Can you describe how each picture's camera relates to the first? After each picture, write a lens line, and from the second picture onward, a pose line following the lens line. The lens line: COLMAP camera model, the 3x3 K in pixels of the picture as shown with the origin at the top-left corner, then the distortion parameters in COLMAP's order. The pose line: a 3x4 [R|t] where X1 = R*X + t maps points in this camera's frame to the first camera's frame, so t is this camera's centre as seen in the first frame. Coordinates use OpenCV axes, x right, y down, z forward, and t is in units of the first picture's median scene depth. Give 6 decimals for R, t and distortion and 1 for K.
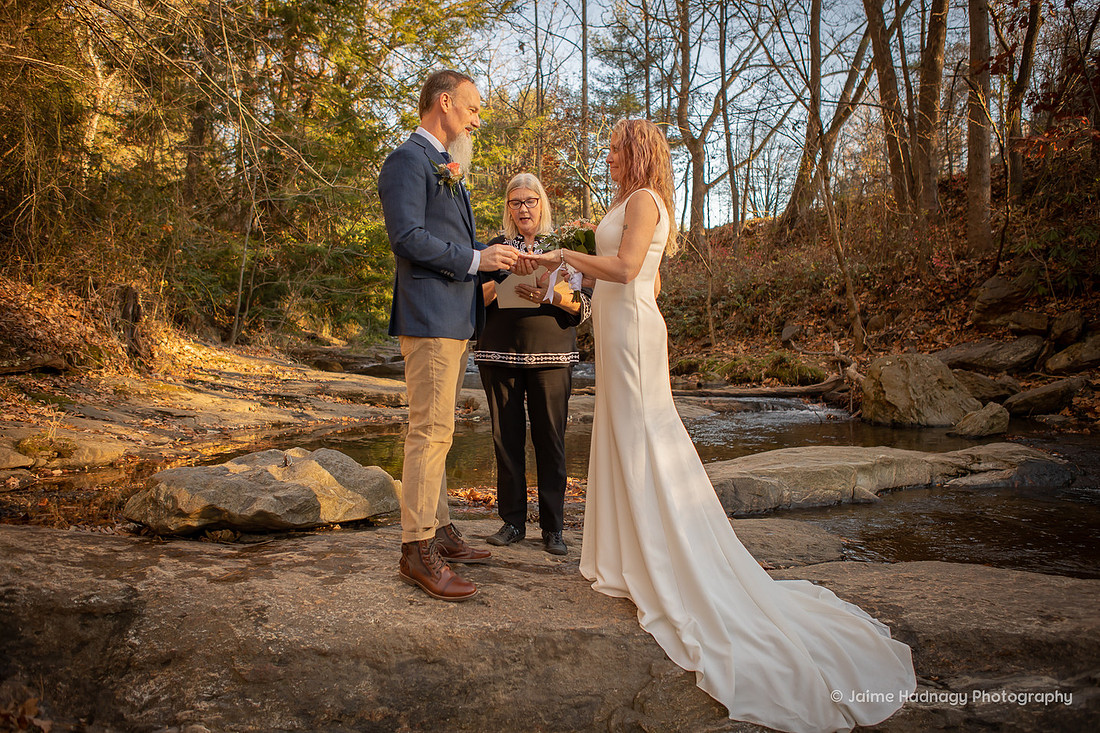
lens RADIAL K [[839.4, 0, 551.2], [0, 839.4, 364.4], [0, 0, 1]] dist [-0.080033, 0.059058]
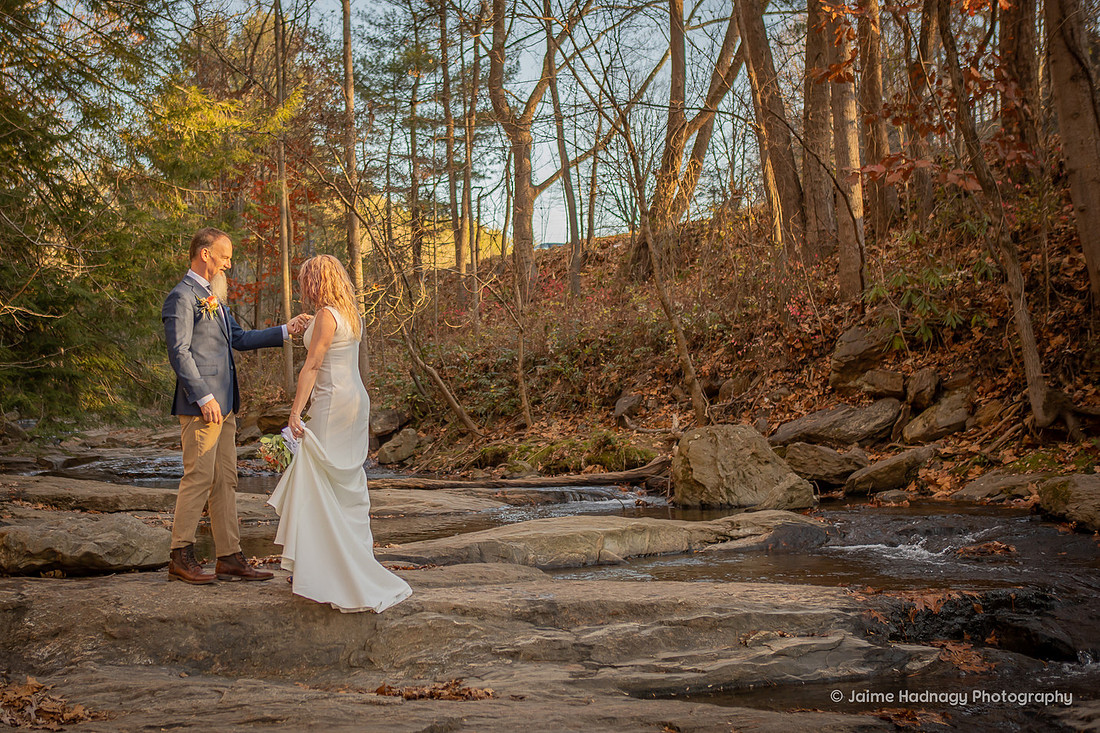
lens RADIAL K [[1444.6, 0, 457.2], [0, 1444.6, 295.8], [0, 0, 1]] dist [-0.047725, 0.000000]
pose [[0.994067, -0.022163, 0.106486, -0.000195], [0.034853, 0.992303, -0.118828, 0.015029], [-0.103033, 0.121834, 0.987188, -0.315882]]
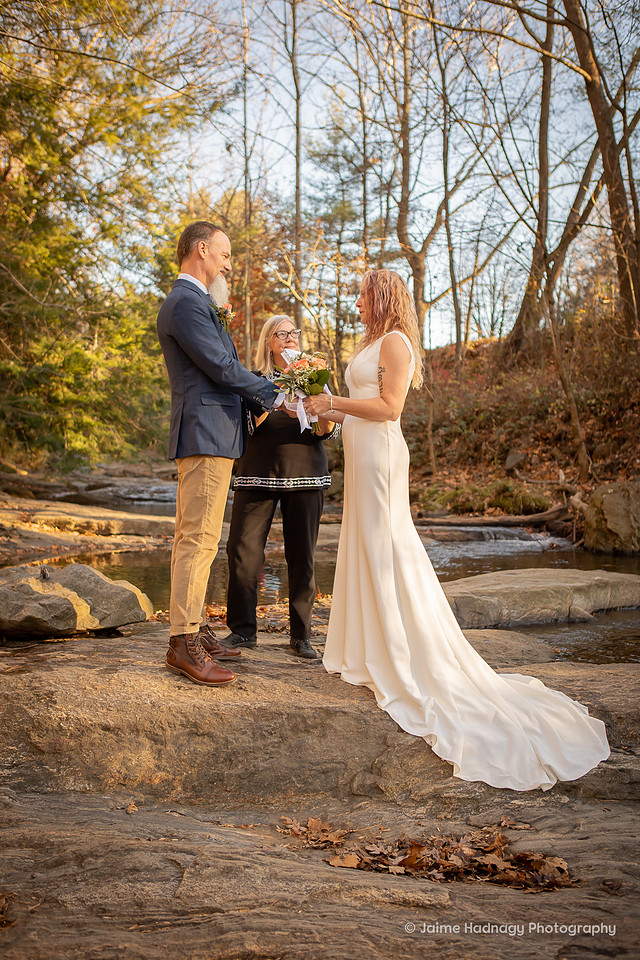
lens RADIAL K [[931.8, 0, 316.6], [0, 931.8, 481.8], [0, 0, 1]] dist [-0.036722, 0.000000]
pose [[0.997786, 0.004467, 0.066357, -0.012445], [-0.003441, 0.999873, -0.015560, 0.003842], [-0.066418, 0.015298, 0.997675, -0.057813]]
